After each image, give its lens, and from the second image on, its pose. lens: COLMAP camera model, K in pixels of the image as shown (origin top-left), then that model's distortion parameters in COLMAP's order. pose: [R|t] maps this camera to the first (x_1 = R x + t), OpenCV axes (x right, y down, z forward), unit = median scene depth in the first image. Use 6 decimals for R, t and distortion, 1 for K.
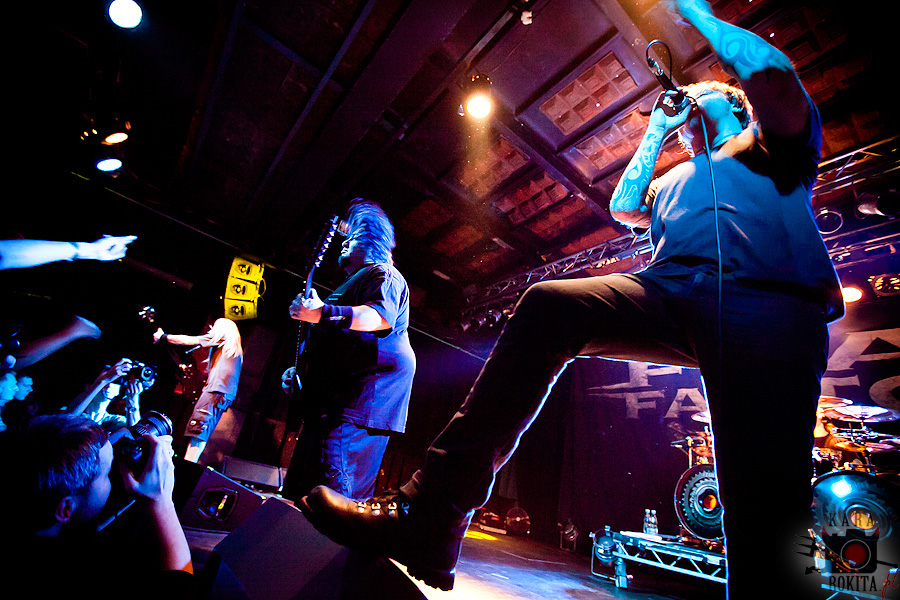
lens RADIAL K [[414.5, 0, 450.0], [0, 414.5, 300.0], [0, 0, 1]] dist [-0.040554, 0.011639]
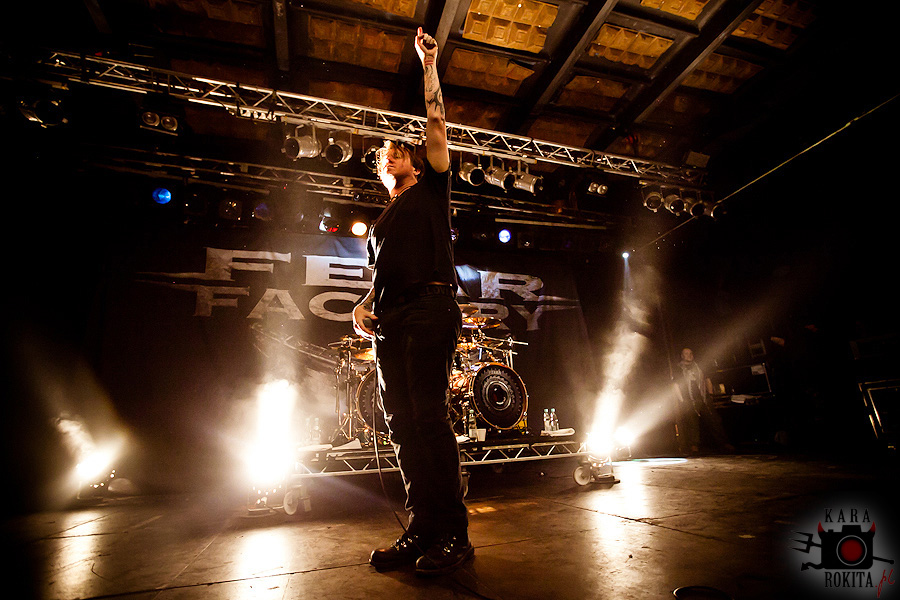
lens RADIAL K [[414.5, 0, 450.0], [0, 414.5, 300.0], [0, 0, 1]] dist [-0.040554, 0.011639]
pose [[0.330368, 0.091336, 0.939423, -0.264473], [-0.296117, 0.955085, 0.011277, 0.181252], [-0.896199, -0.281904, 0.342575, 0.515251]]
